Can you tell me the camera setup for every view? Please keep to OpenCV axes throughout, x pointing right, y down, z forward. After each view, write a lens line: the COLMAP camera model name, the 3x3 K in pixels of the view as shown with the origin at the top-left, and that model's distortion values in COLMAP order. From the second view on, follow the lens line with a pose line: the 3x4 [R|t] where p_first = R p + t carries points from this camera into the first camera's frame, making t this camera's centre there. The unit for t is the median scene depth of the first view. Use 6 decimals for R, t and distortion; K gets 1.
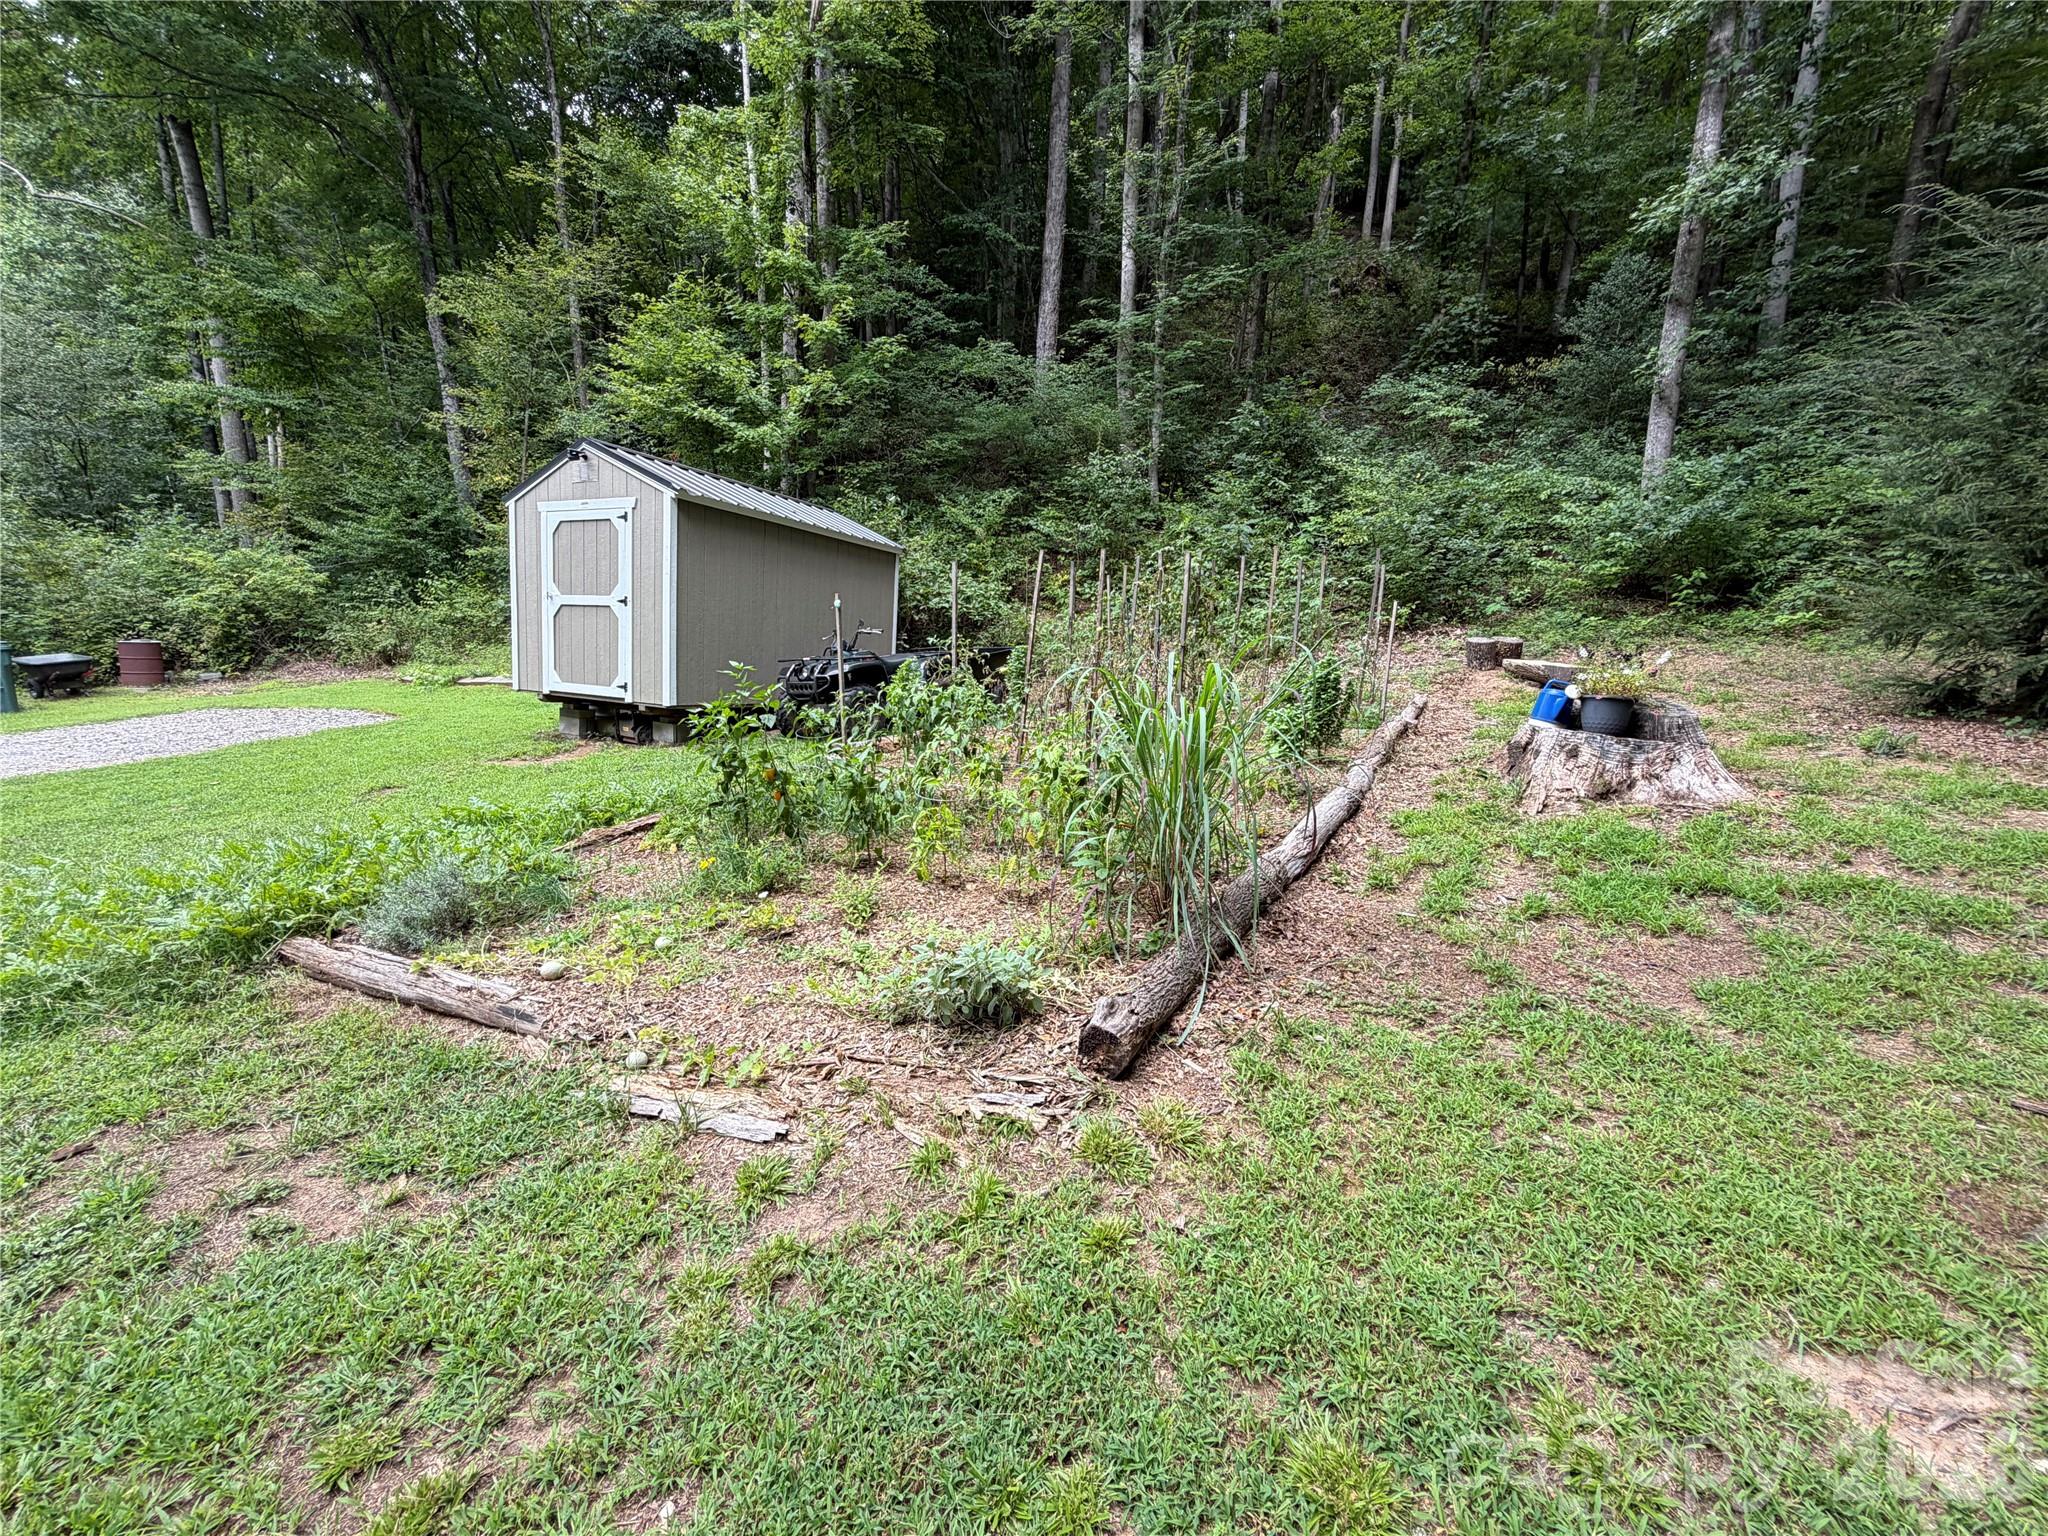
lens RADIAL K [[812.6, 0, 1021.9], [0, 812.6, 772.2], [0, 0, 1]] dist [-0.000750, -0.000350]
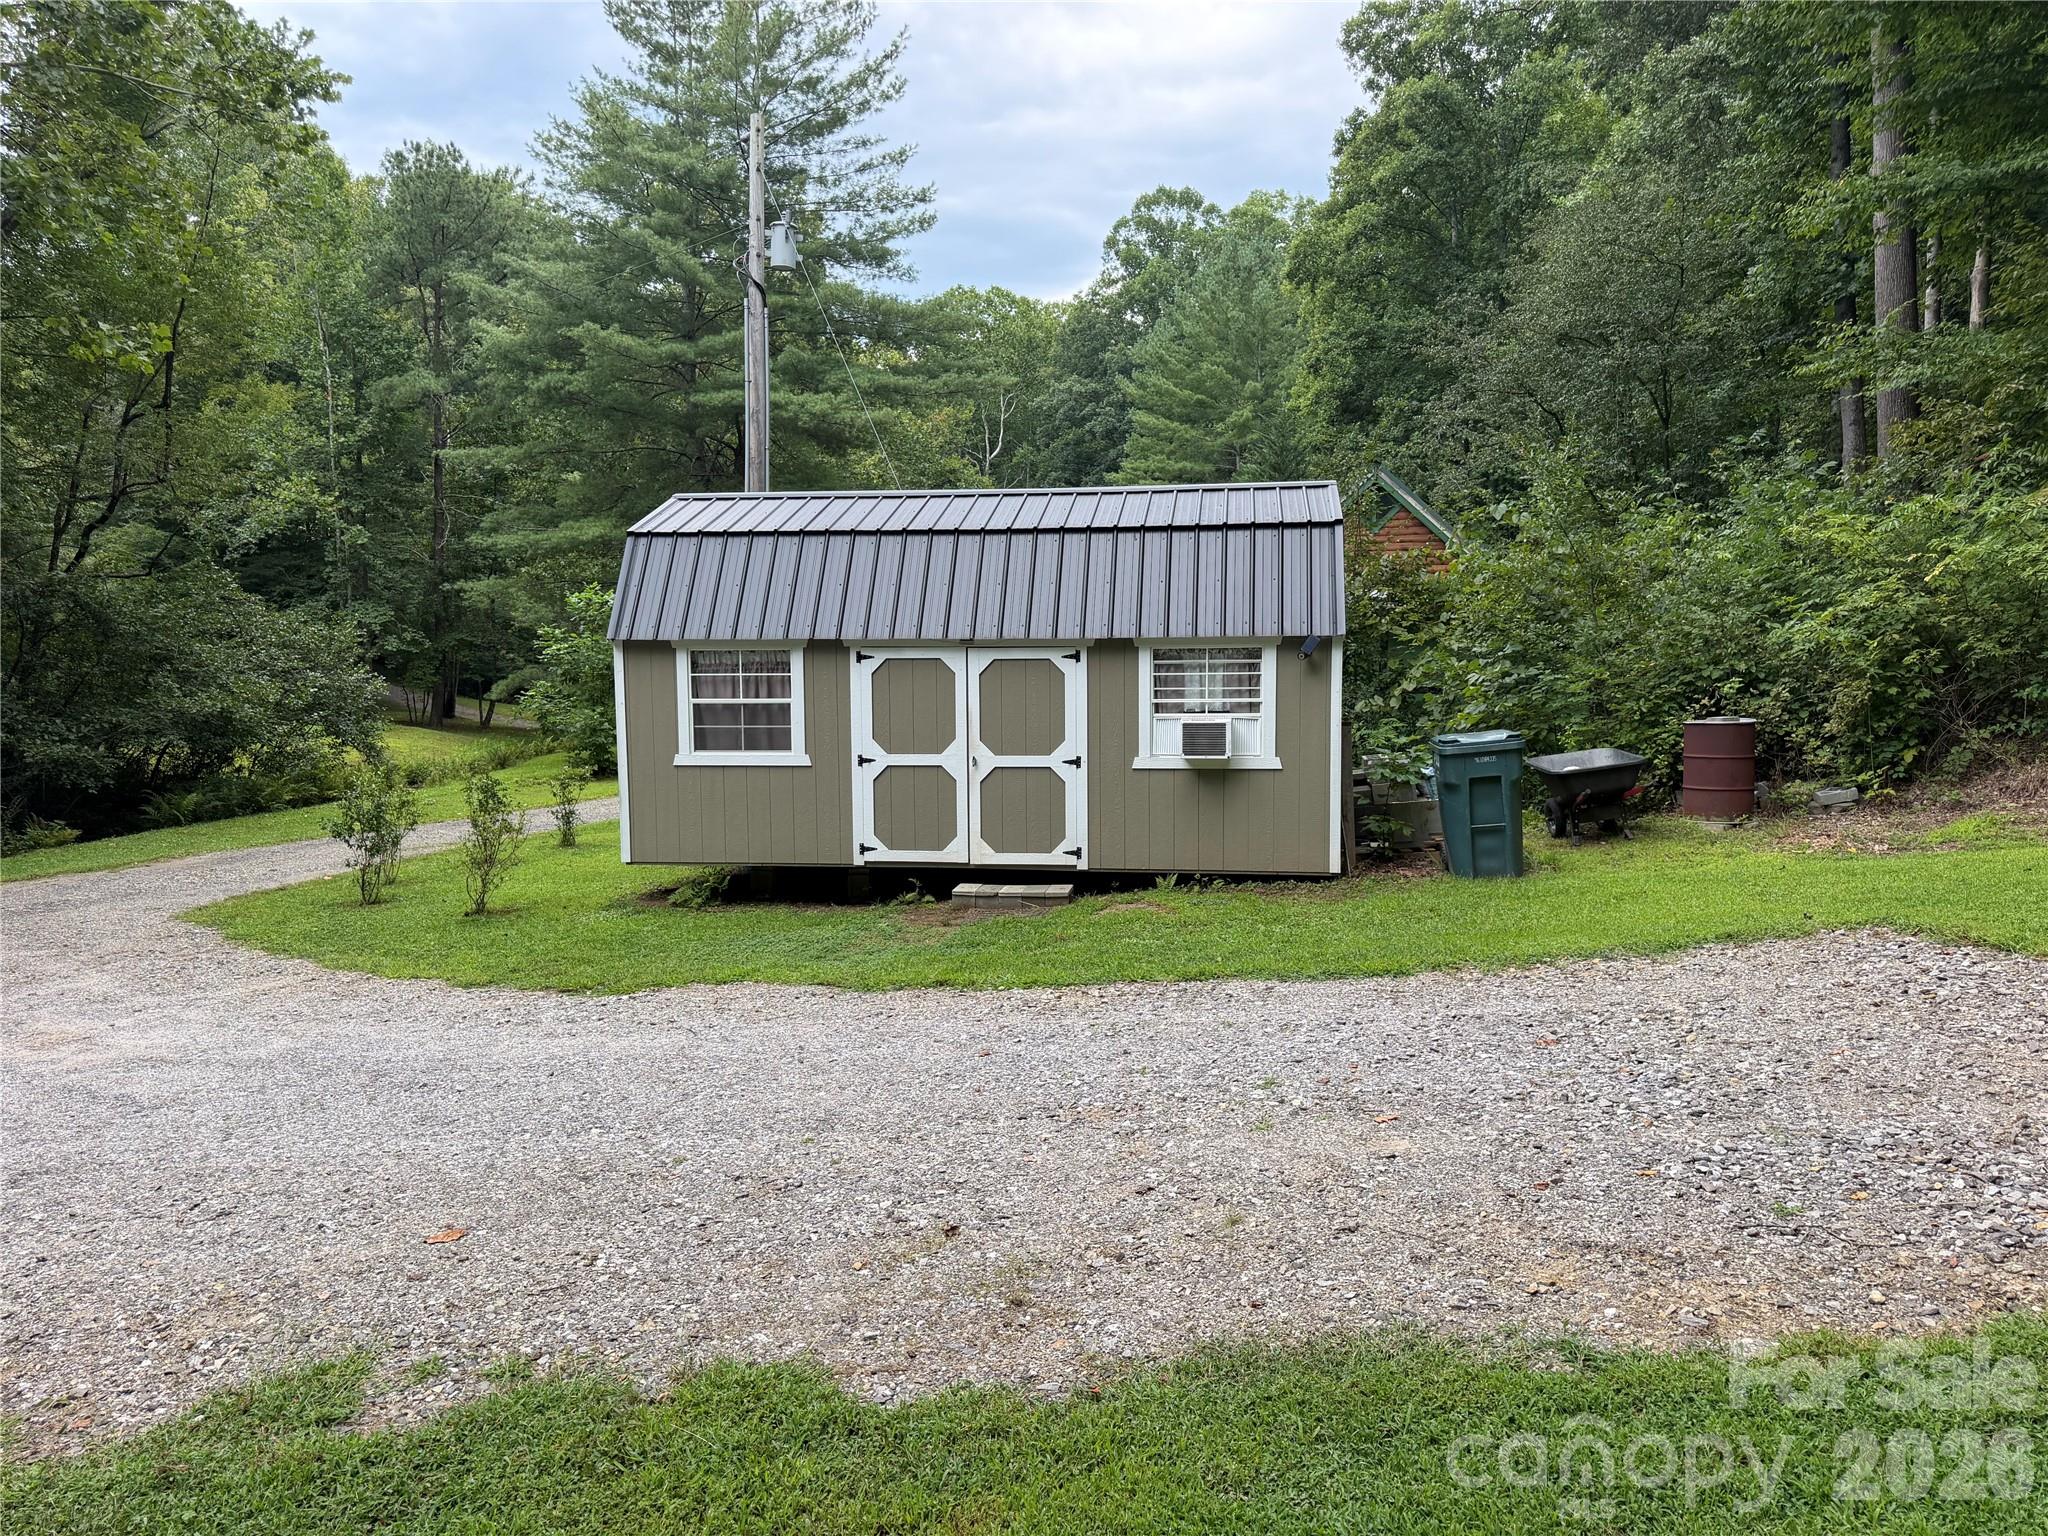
lens RADIAL K [[1452.1, 0, 1024.0], [0, 1452.1, 768.0], [0, 0, 1]] dist [-0.002380, -0.003001]
pose [[0.314979, 0.016531, -0.948955, -0.405740], [-0.113231, 0.993362, -0.020279, -0.069064], [0.942320, 0.113839, 0.314760, 0.350309]]
